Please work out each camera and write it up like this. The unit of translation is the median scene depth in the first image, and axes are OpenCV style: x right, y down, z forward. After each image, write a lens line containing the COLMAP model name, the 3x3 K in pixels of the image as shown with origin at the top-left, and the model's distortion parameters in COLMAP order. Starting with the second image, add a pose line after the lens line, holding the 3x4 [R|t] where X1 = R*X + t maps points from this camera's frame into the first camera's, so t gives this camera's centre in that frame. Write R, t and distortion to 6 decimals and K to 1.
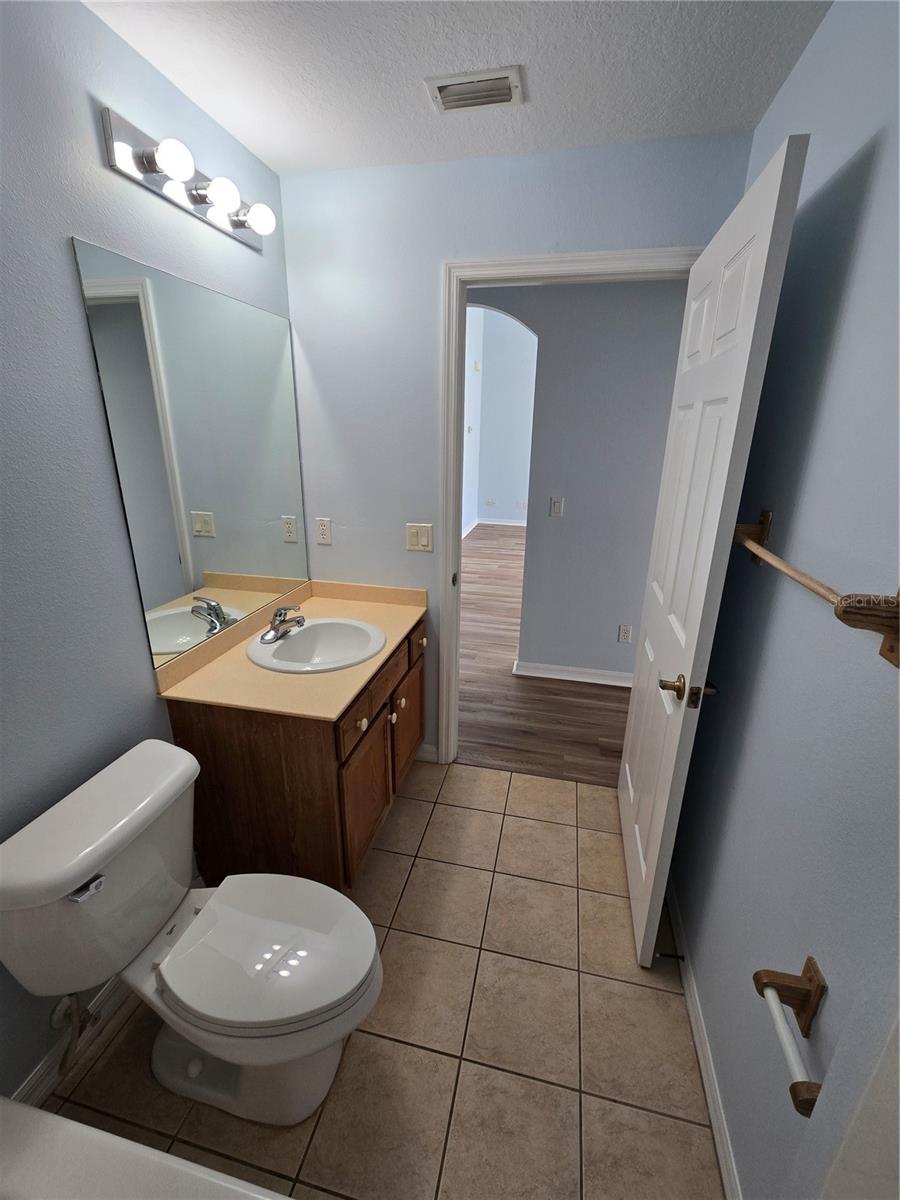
lens RADIAL K [[495.8, 0, 464.8], [0, 495.8, 599.0], [0, 0, 1]] dist [0.000412, 0.000229]
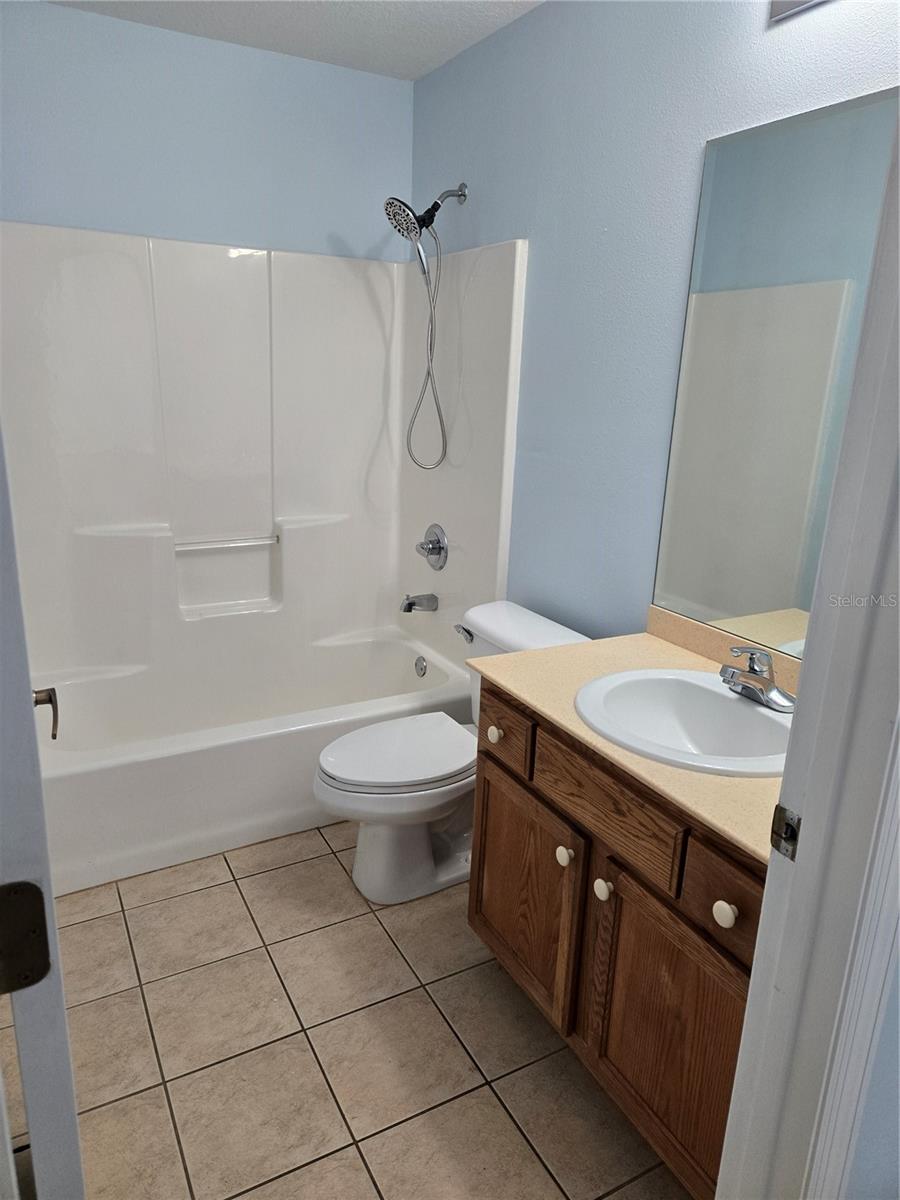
lens RADIAL K [[820.7, 0, 450.0], [0, 820.7, 600.0], [0, 0, 1]] dist [-0.002511, 0.000359]
pose [[-0.763435, 0.141486, -0.630197, 0.475657], [-0.244754, 0.839570, 0.484993, -0.399857], [0.597714, 0.524504, -0.606327, 1.363394]]
